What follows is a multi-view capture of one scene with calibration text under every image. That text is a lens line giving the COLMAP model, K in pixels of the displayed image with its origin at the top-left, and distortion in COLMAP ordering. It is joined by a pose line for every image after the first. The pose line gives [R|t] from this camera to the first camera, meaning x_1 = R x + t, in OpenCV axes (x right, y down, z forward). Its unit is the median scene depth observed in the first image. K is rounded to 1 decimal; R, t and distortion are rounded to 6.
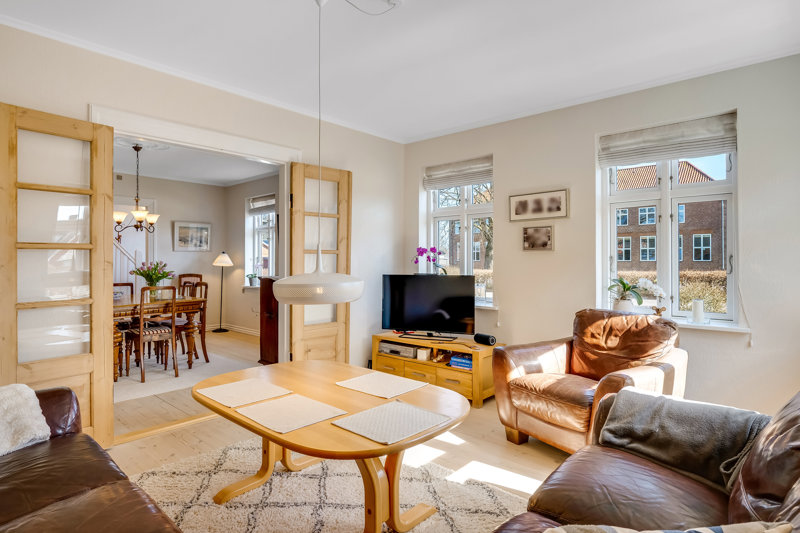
lens RADIAL K [[431.4, 0, 400.0], [0, 431.4, 266.5], [0, 0, 1]] dist [-0.002333, -0.000380]
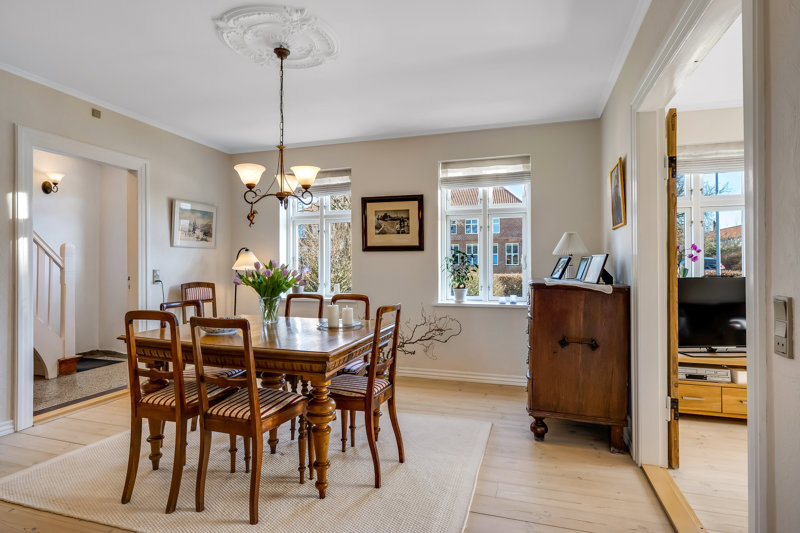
lens RADIAL K [[413.8, 0, 400.0], [0, 413.8, 266.5], [0, 0, 1]] dist [-0.001655, -0.000414]
pose [[0.909323, -0.003053, 0.416080, -0.469253], [0.007483, 0.999931, -0.009017, 0.001058], [-0.416023, 0.011313, 0.909284, 0.315600]]
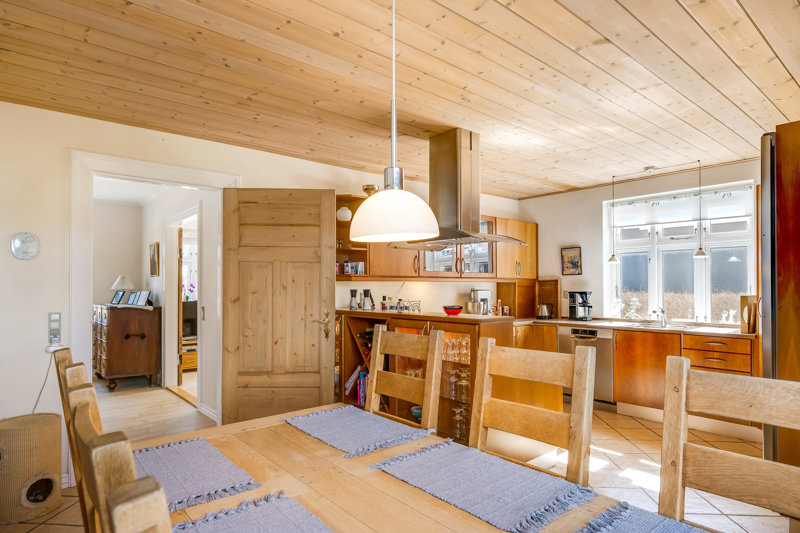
lens RADIAL K [[459.1, 0, 401.7], [0, 459.1, 284.7], [0, 0, 1]] dist [0.003675, 0.000709]
pose [[0.118393, 0.007154, 0.992941, -0.926614], [0.011037, 0.999903, -0.008521, -0.011462], [-0.992905, 0.011968, 0.118302, 0.018939]]
